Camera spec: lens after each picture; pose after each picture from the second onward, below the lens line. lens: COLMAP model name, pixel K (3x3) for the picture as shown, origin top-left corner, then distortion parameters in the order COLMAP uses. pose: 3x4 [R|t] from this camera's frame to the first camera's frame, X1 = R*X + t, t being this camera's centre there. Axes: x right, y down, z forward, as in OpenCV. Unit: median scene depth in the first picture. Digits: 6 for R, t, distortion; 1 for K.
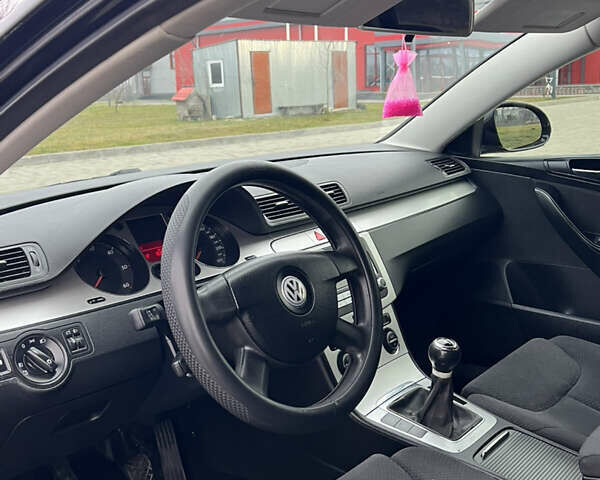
lens RADIAL K [[726.4, 0, 300.0], [0, 726.4, 240.0], [0, 0, 1]] dist [0.145012, -0.430844]
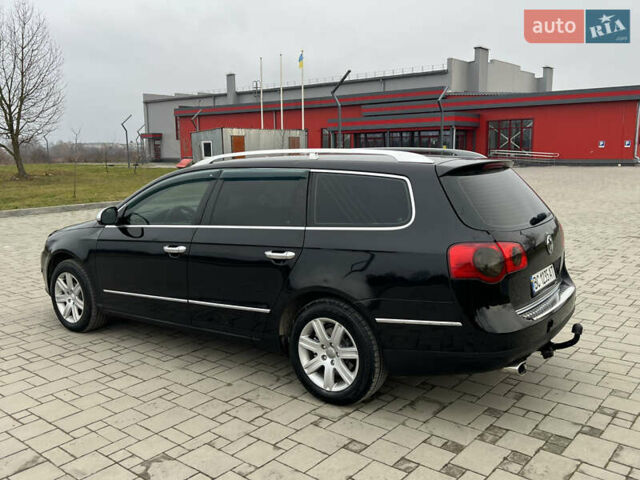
lens RADIAL K [[581.9, 0, 323.9], [0, 581.9, 241.8], [0, 0, 1]] dist [0.080382, -0.146854]
pose [[0.996925, 0.016068, 0.076696, 0.460391], [-0.011660, 0.998273, -0.057579, 0.286373], [-0.077489, 0.056508, 0.995391, -2.495739]]
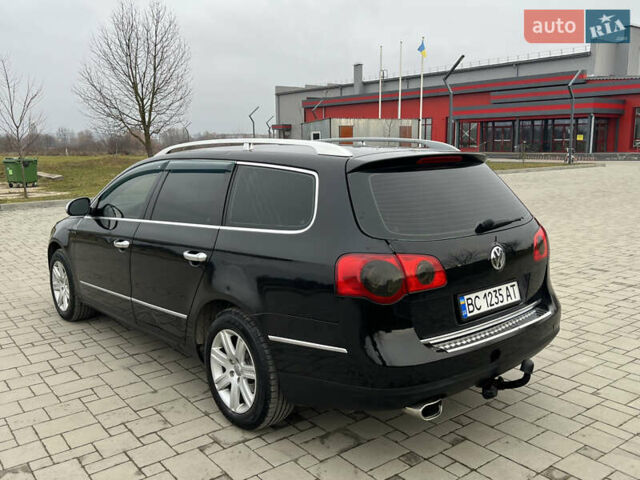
lens RADIAL K [[582.3, 0, 321.1], [0, 582.3, 240.5], [0, 0, 1]] dist [0.079966, -0.146077]
pose [[0.987564, 0.053836, -0.147716, 1.214591], [-0.059686, 0.997587, -0.035459, 0.199310], [0.145451, 0.043834, 0.988394, -2.194422]]
